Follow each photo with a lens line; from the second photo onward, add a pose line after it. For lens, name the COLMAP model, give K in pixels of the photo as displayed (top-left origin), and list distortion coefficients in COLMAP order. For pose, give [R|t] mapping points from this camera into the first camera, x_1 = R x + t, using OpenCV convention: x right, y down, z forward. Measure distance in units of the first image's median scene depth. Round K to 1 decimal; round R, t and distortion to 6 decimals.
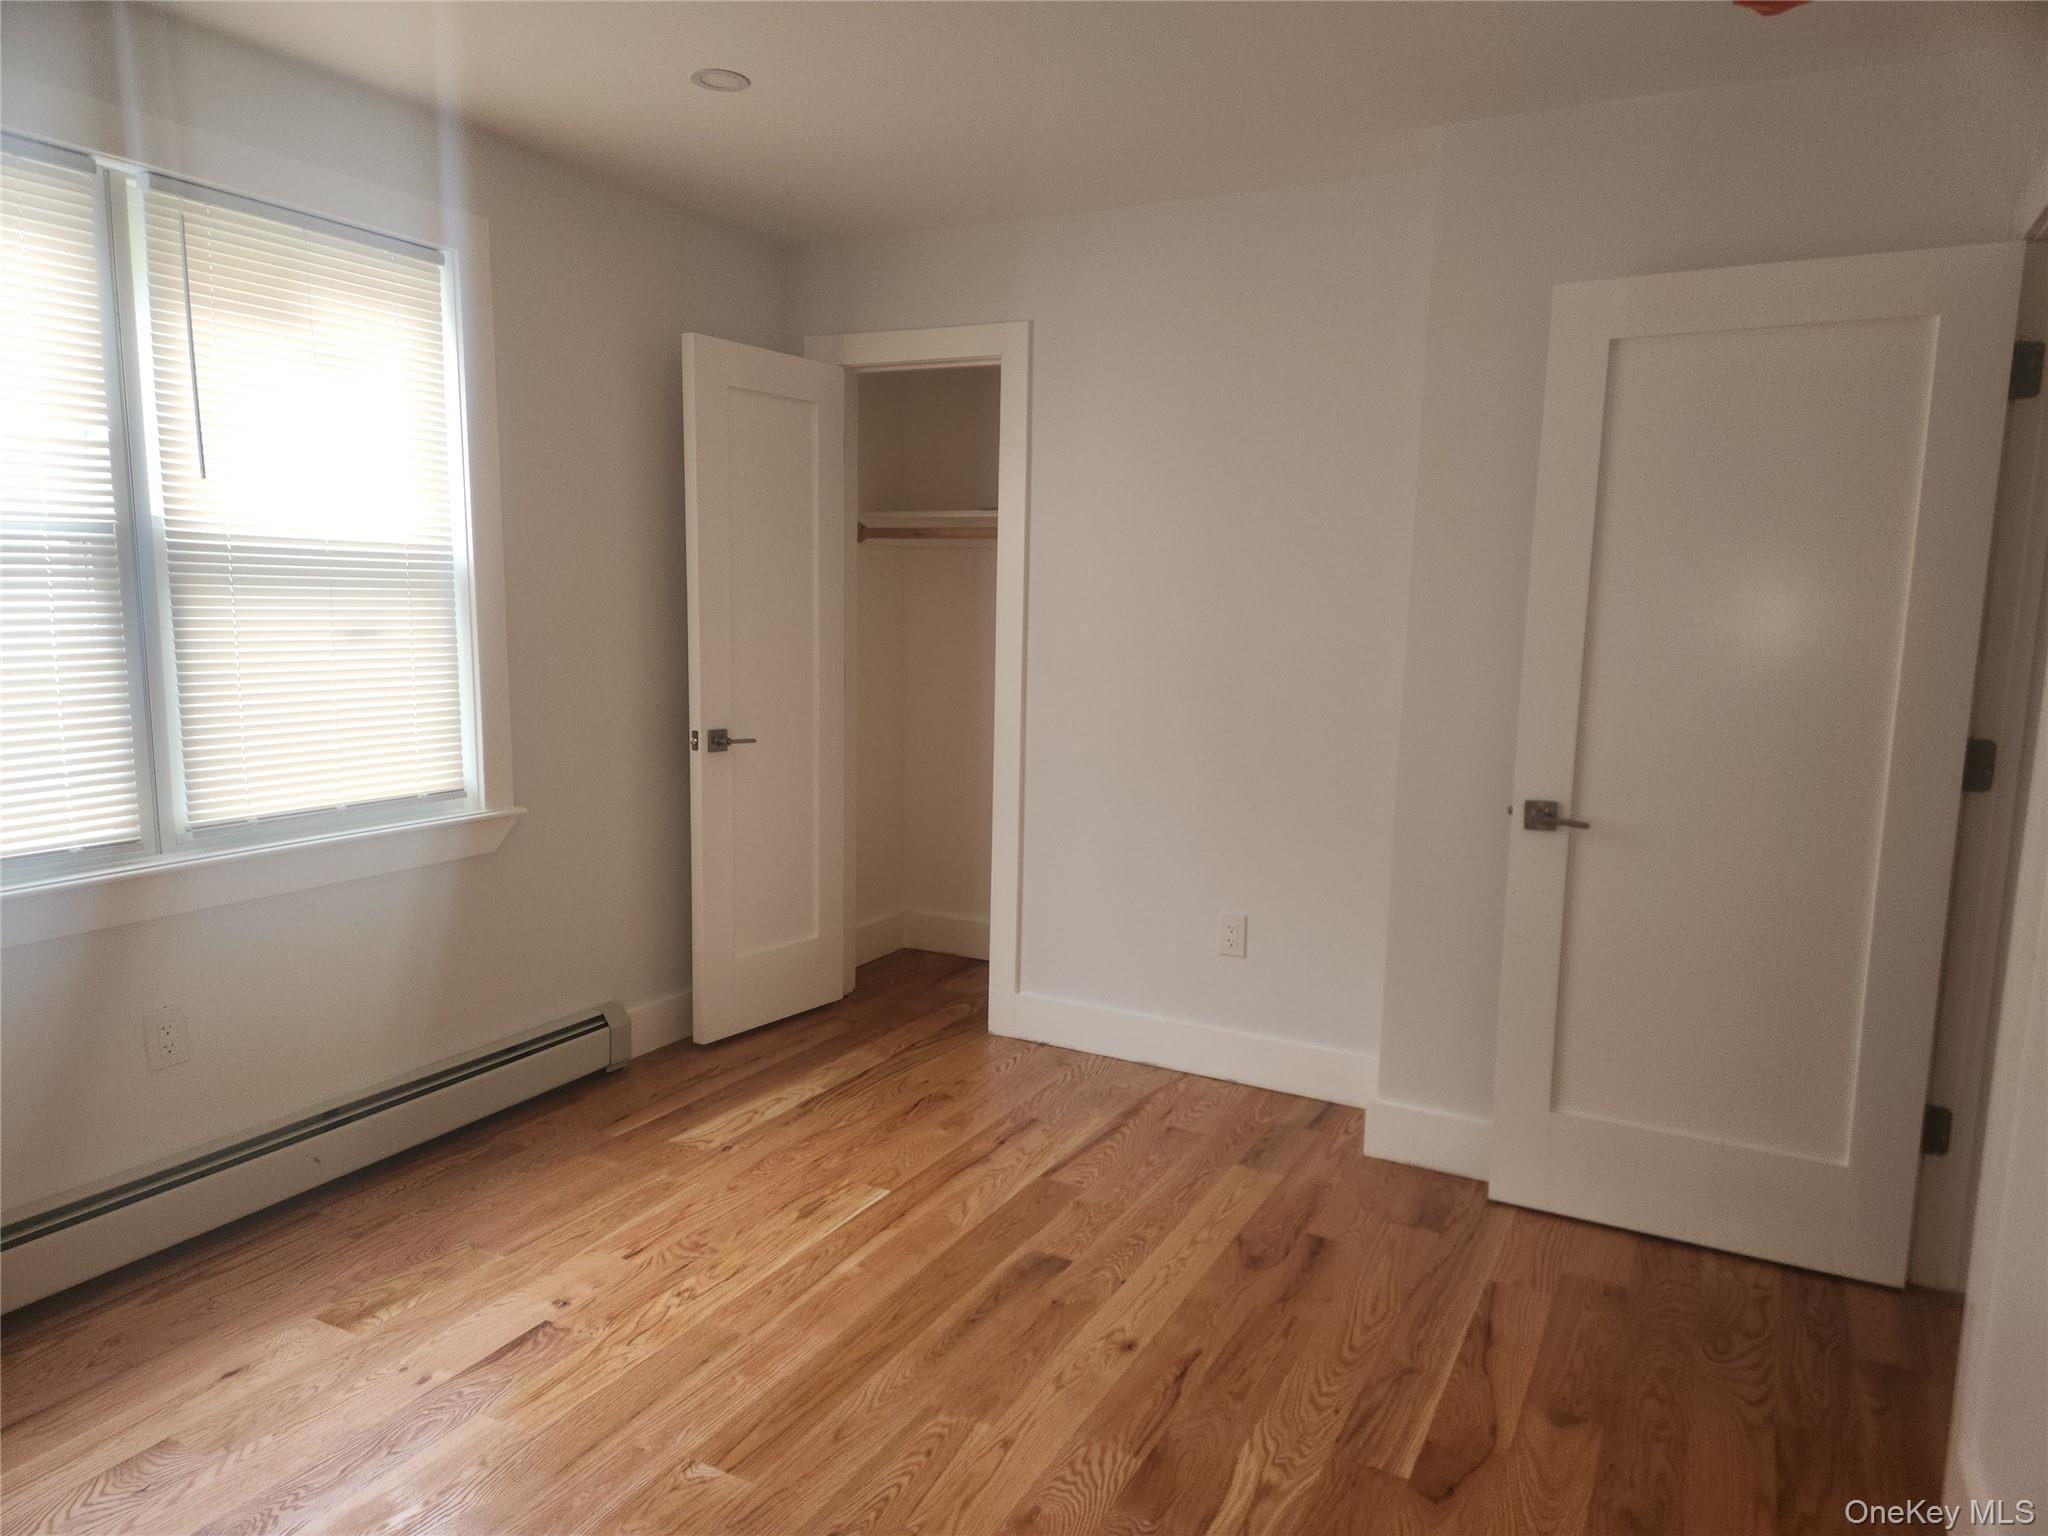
lens RADIAL K [[1359.1, 0, 1029.0], [0, 1359.1, 786.1], [0, 0, 1]] dist [0.082156, -0.067591]
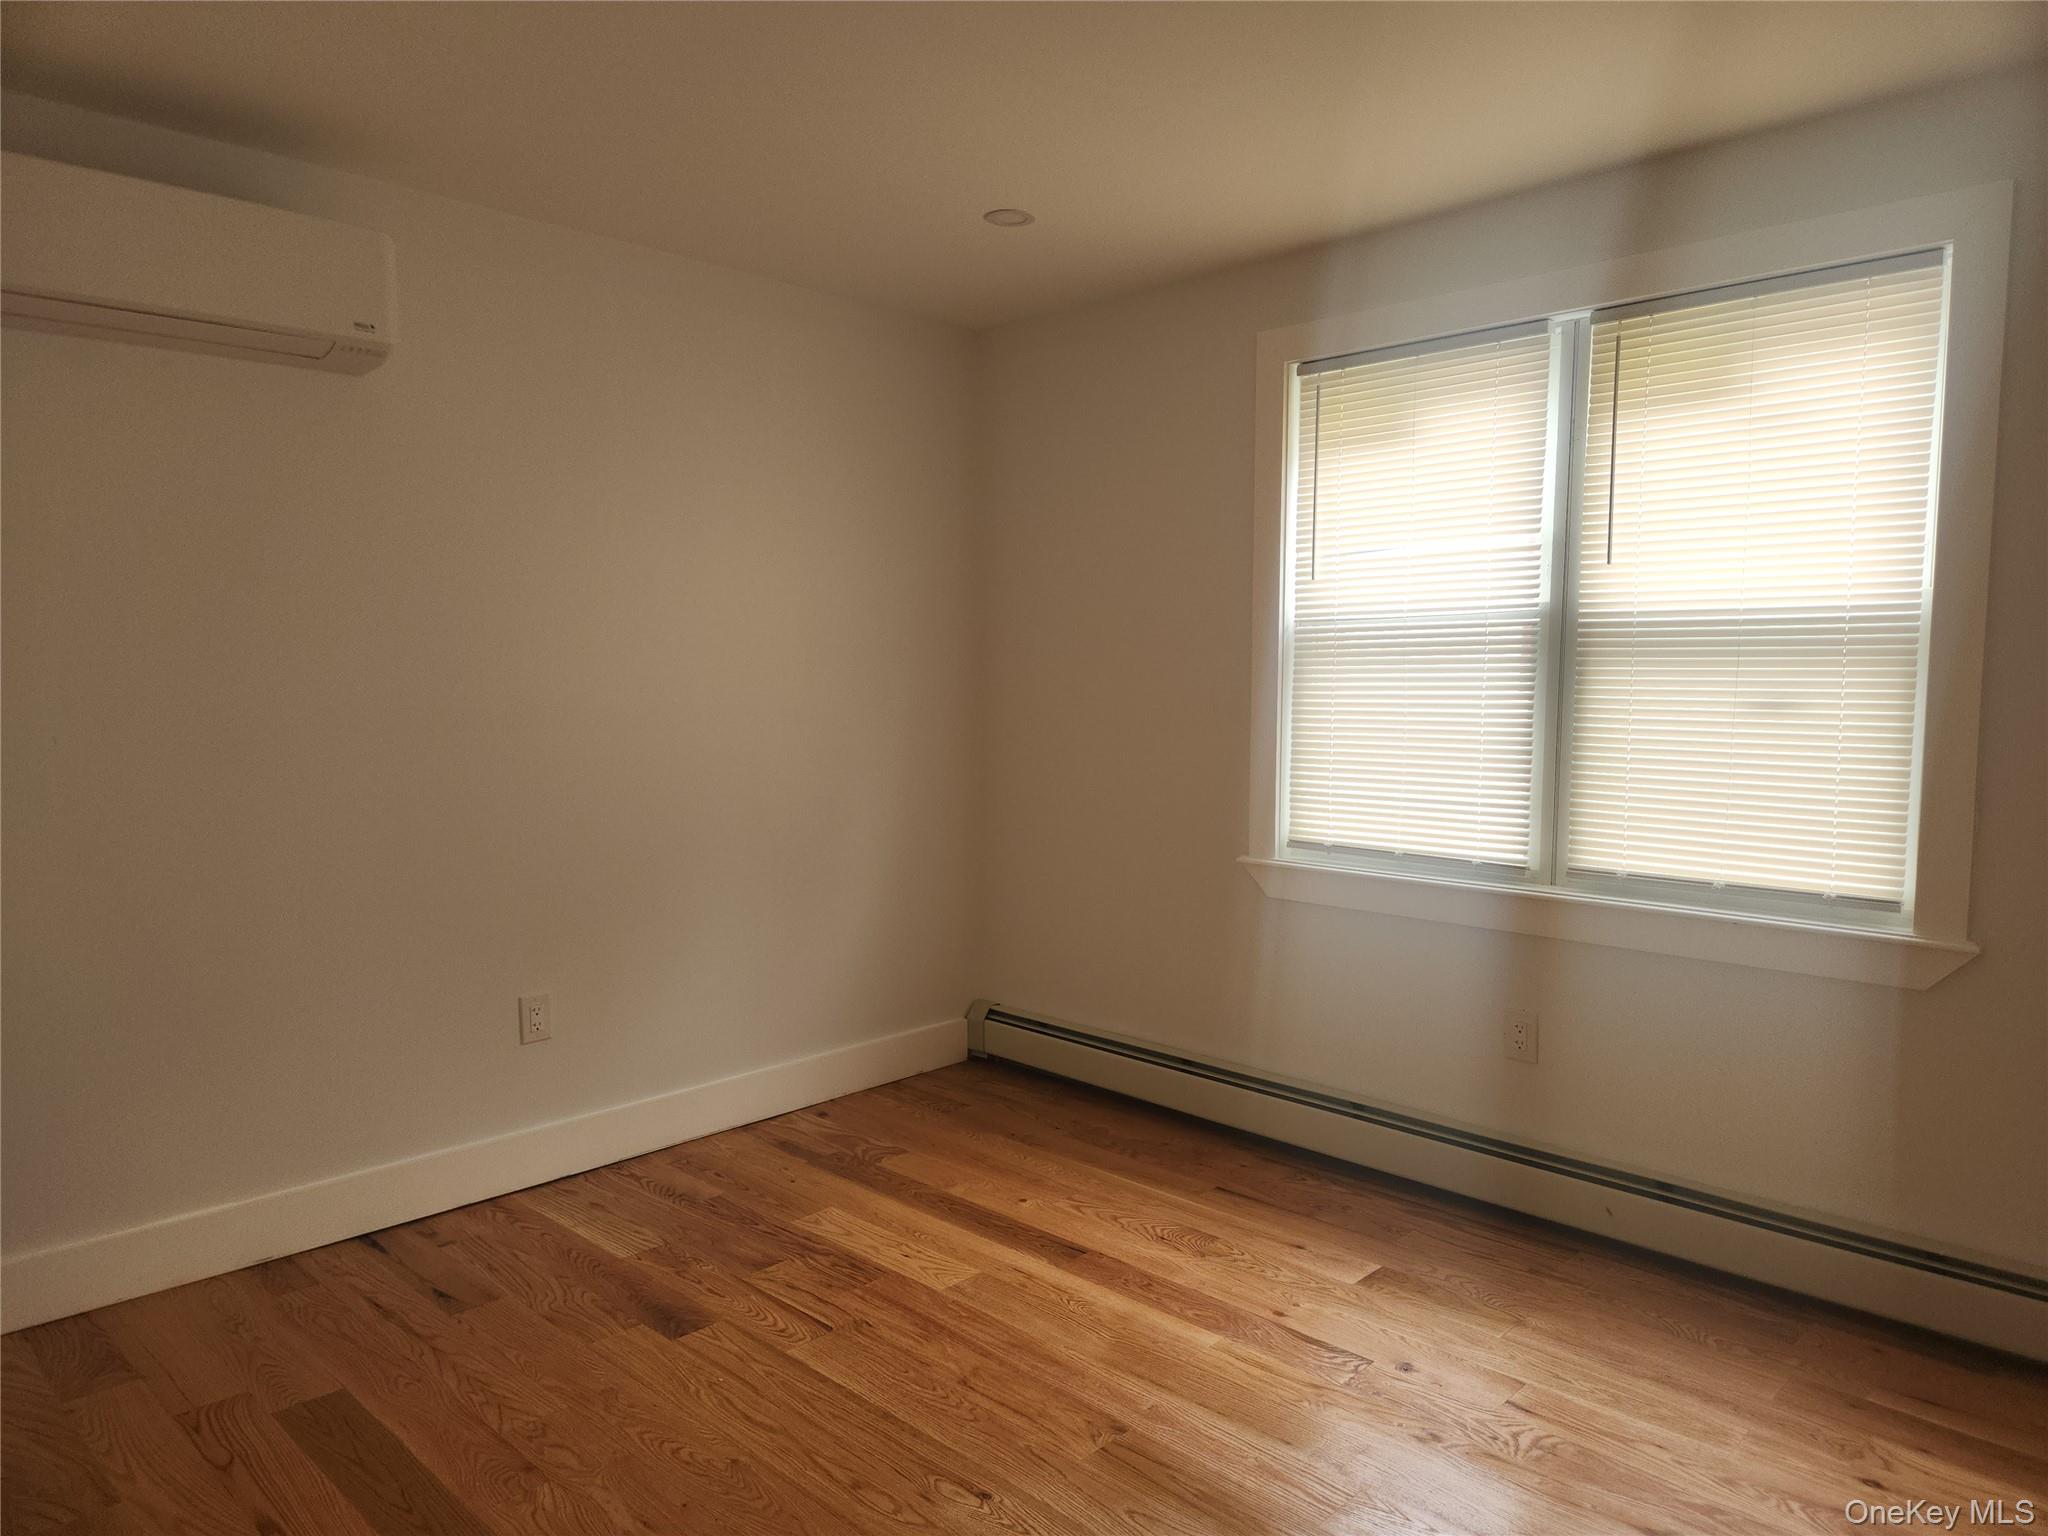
lens RADIAL K [[1359.1, 0, 1014.5], [0, 1359.1, 763.7], [0, 0, 1]] dist [0.082156, -0.067591]
pose [[-0.273793, 0.059419, -0.959952, 0.597988], [-0.138338, 0.985279, 0.100443, -0.103692], [0.951788, 0.160299, -0.261542, 0.829221]]
